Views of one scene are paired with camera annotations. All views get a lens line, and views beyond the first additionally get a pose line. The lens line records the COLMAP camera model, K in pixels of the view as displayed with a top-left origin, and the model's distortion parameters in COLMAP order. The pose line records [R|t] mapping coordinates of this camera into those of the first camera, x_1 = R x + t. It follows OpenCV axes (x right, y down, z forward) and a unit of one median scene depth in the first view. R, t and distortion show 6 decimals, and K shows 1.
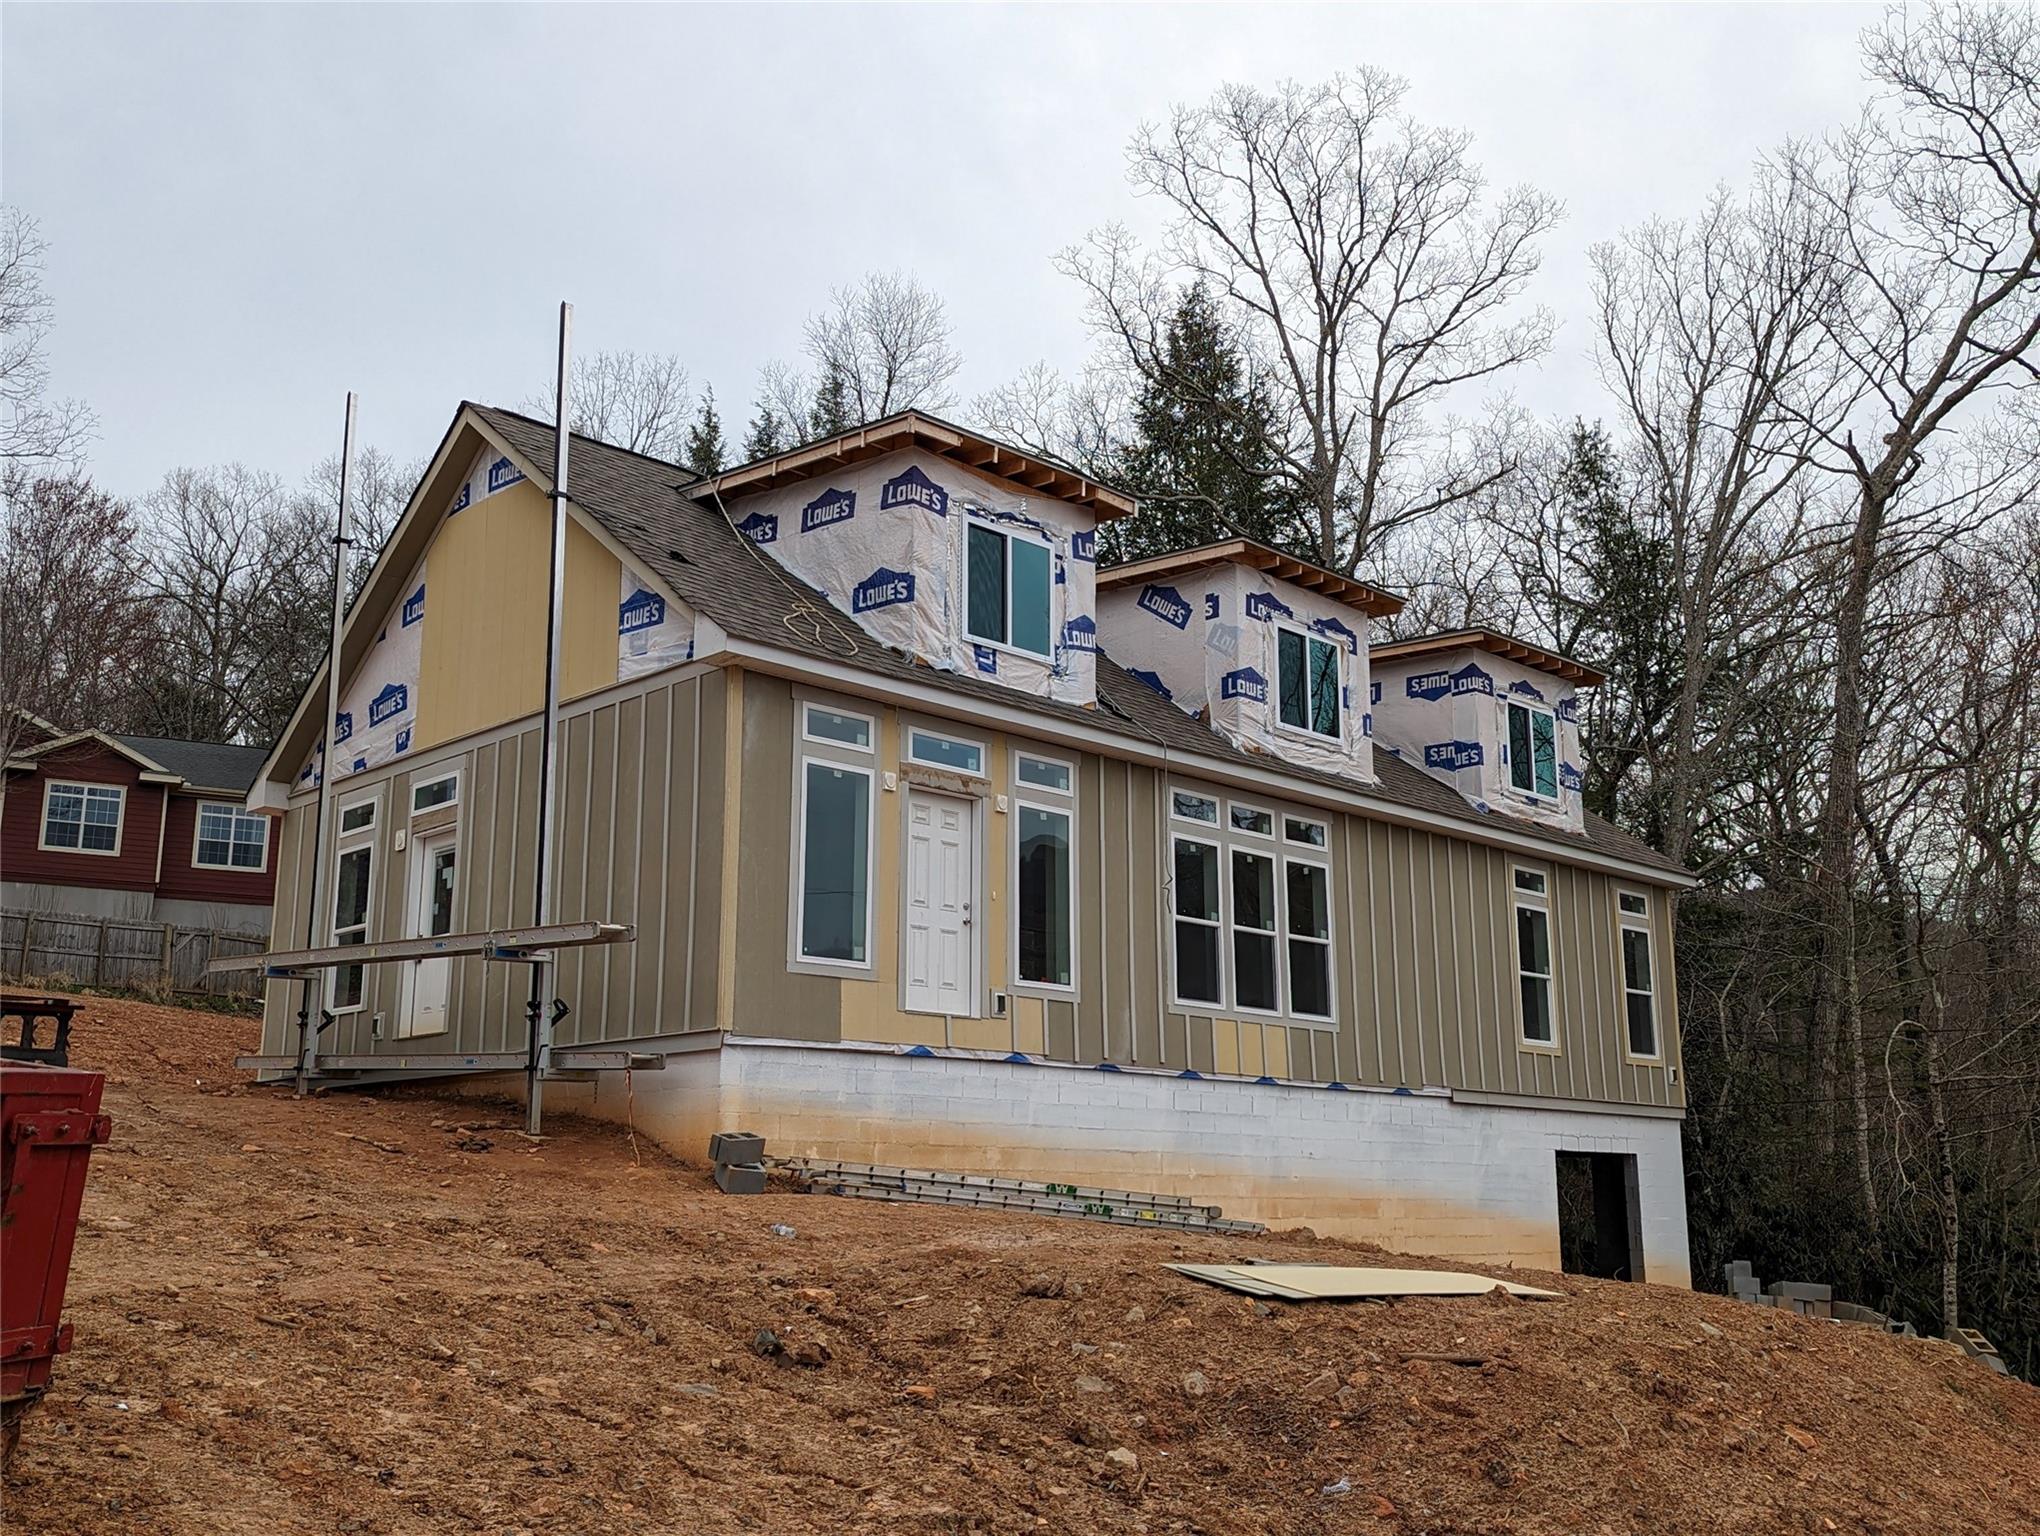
lens RADIAL K [[1972.1, 0, 1020.0], [0, 1972.1, 768.0], [0, 0, 1]] dist [0.059925, -0.003856]
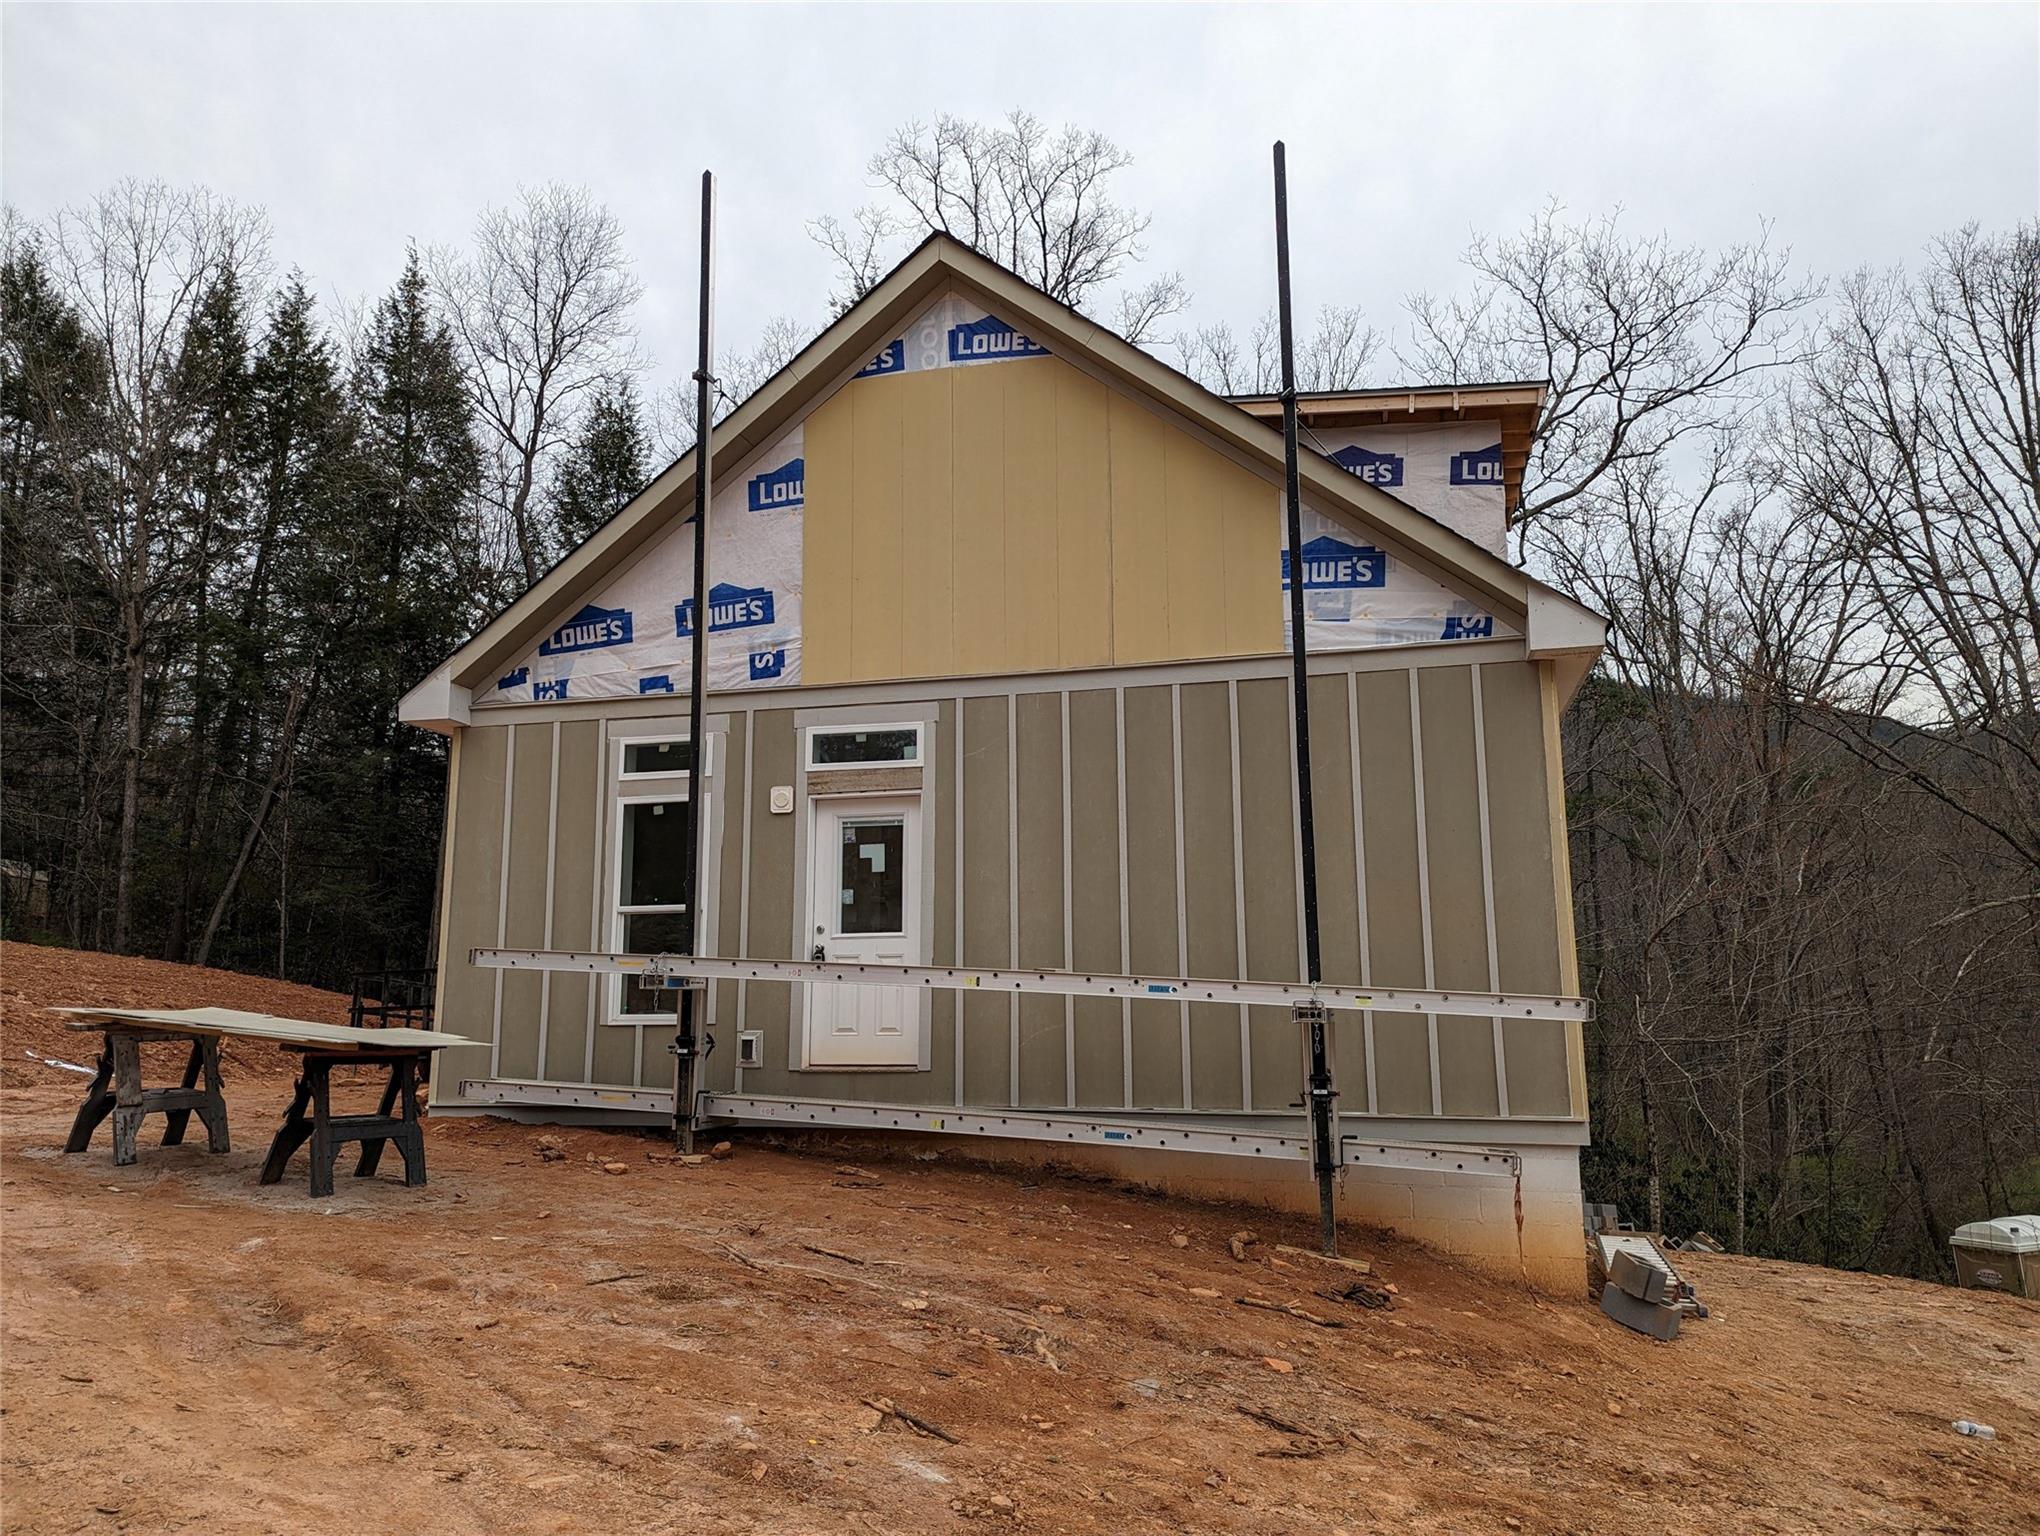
lens RADIAL K [[1511.8, 0, 1020.0], [0, 1511.8, 768.0], [0, 0, 1]] dist [0.034066, -0.000445]
pose [[0.860081, 0.090544, 0.502059, -0.511416], [-0.114112, 0.993333, 0.016343, 0.004688], [-0.497232, -0.071348, 0.864679, 0.458052]]
